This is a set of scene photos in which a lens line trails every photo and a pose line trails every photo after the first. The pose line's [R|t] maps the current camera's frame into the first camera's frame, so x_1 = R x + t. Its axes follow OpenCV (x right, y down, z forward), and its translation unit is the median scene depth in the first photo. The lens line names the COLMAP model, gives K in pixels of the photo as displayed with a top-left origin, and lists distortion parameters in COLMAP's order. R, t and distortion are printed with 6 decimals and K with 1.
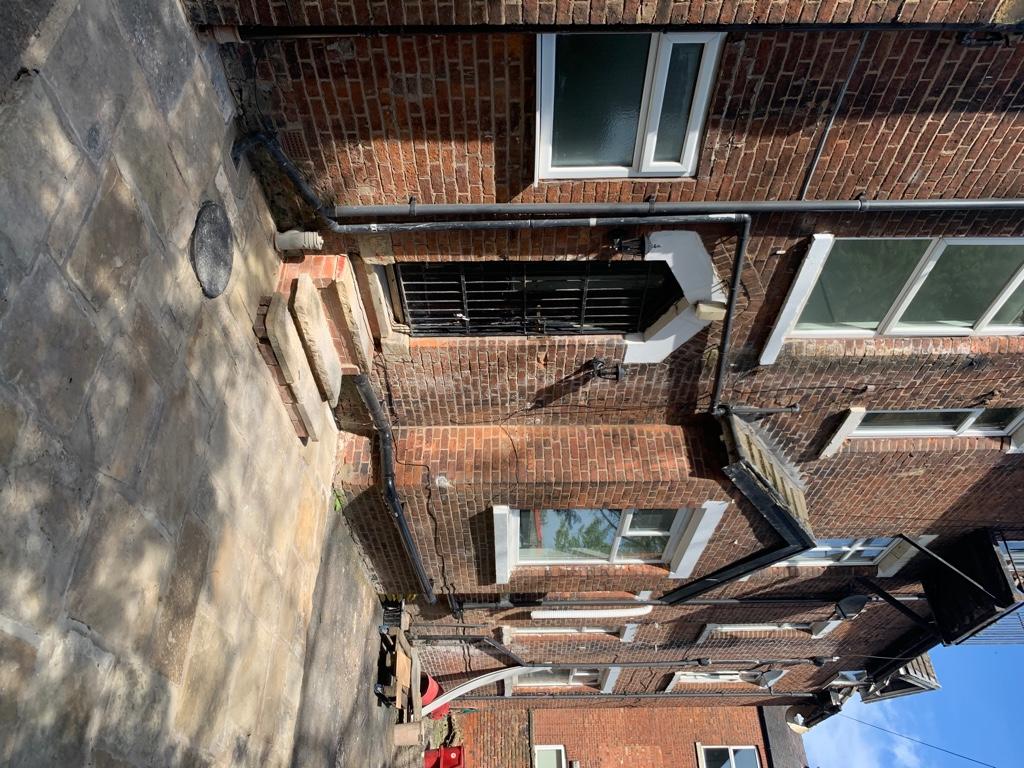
lens RADIAL K [[761.8, 0, 512.0], [0, 761.8, 384.0], [0, 0, 1]] dist [0.075533, -0.210466]
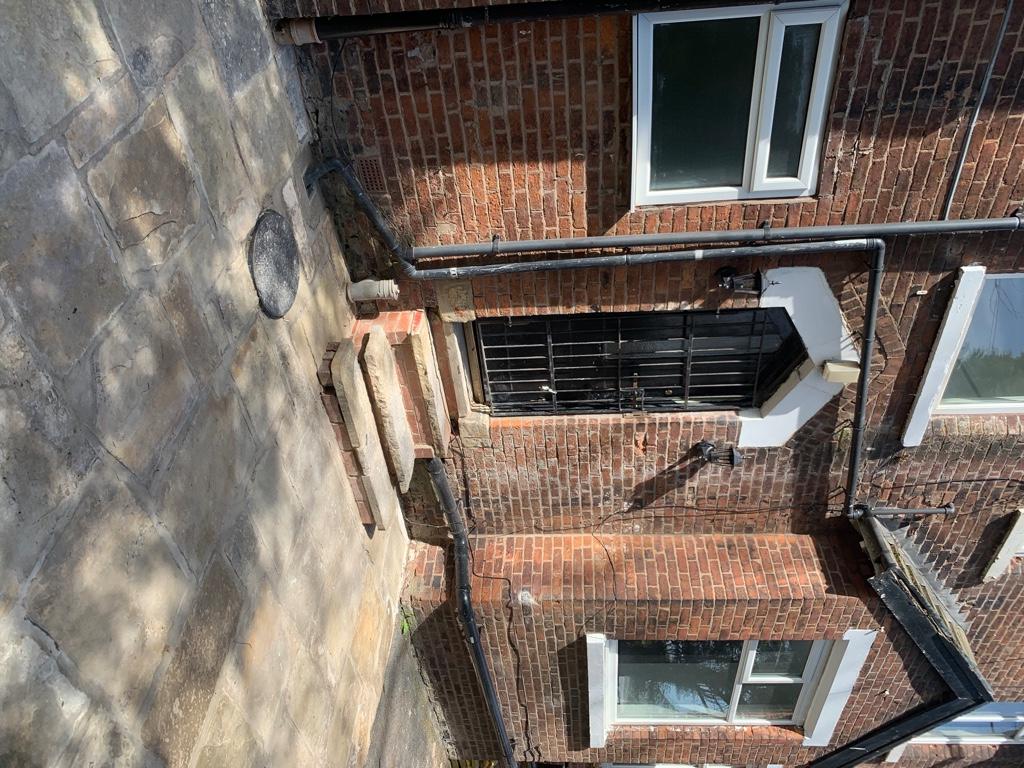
lens RADIAL K [[771.0, 0, 512.0], [0, 771.0, 384.0], [0, 0, 1]] dist [0.038065, -0.064945]
pose [[0.994714, -0.021637, -0.100374, -0.019961], [-0.003092, 0.970792, -0.239903, 0.135369], [0.102633, 0.238946, 0.965594, 0.140524]]
